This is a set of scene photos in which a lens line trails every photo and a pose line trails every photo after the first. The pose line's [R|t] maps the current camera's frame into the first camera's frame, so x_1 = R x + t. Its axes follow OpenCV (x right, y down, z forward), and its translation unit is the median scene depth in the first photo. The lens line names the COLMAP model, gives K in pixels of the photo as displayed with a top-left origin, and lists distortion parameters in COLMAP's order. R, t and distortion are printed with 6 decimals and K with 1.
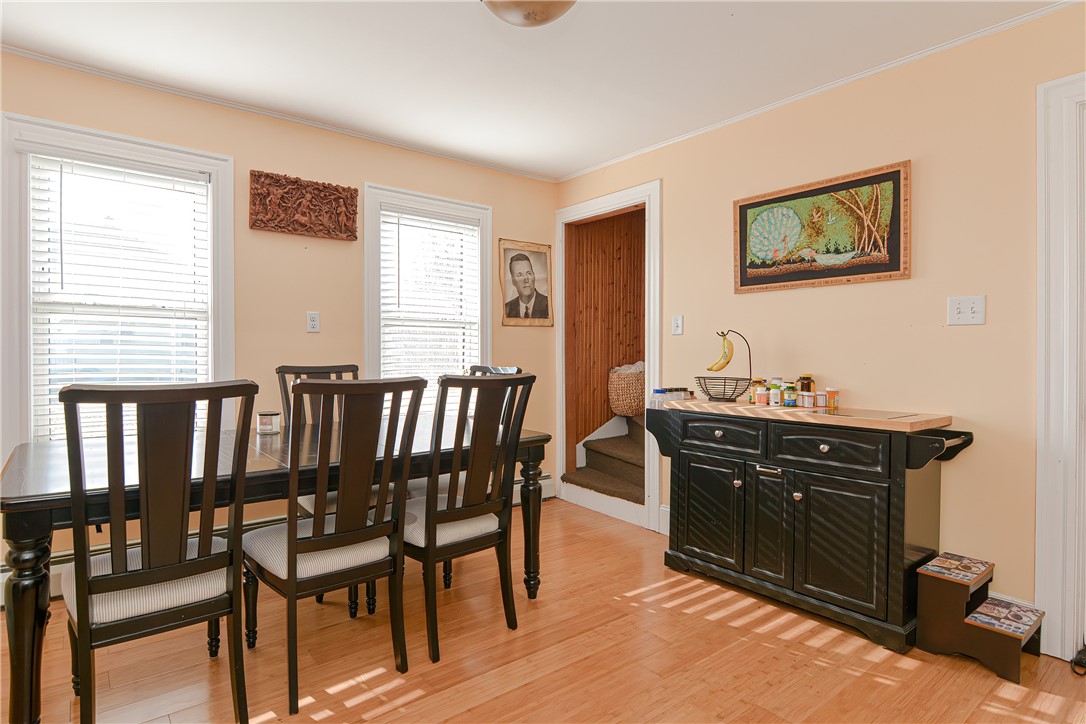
lens RADIAL K [[522.4, 0, 540.0], [0, 522.4, 361.1], [0, 0, 1]] dist [-0.005840, -0.000773]
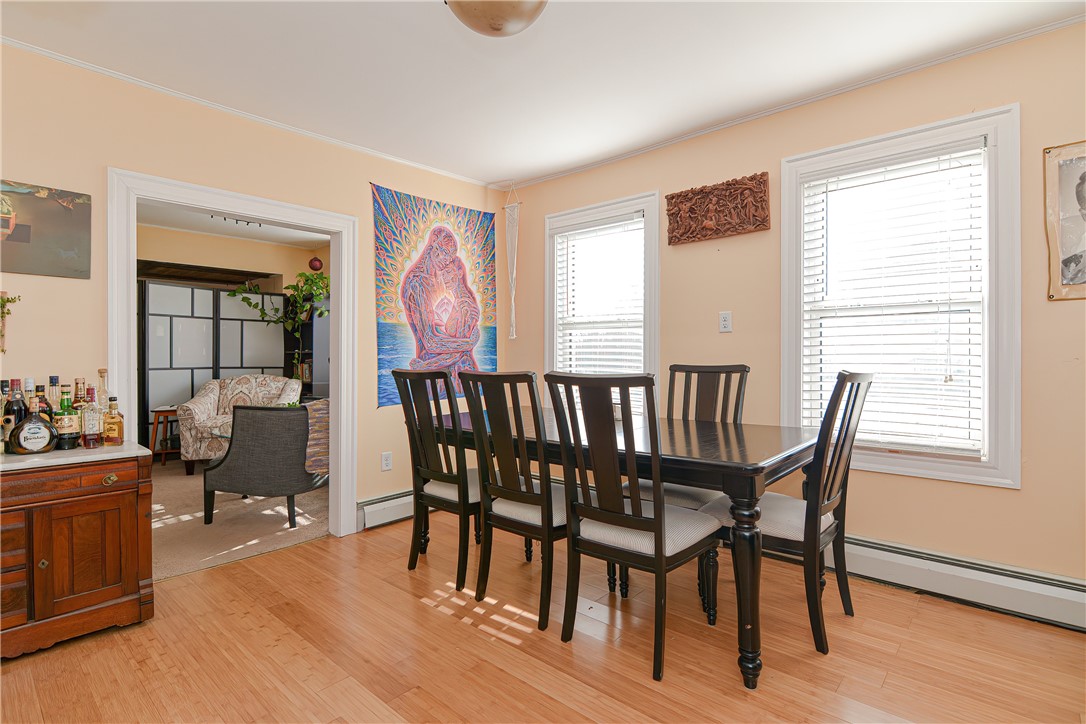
lens RADIAL K [[577.2, 0, 540.8], [0, 577.2, 351.3], [0, 0, 1]] dist [0.044266, -0.000794]
pose [[0.183337, -0.008143, -0.983016, 0.645508], [-0.005634, 0.999941, -0.009334, -0.005900], [0.983034, 0.007250, 0.183280, 0.479095]]
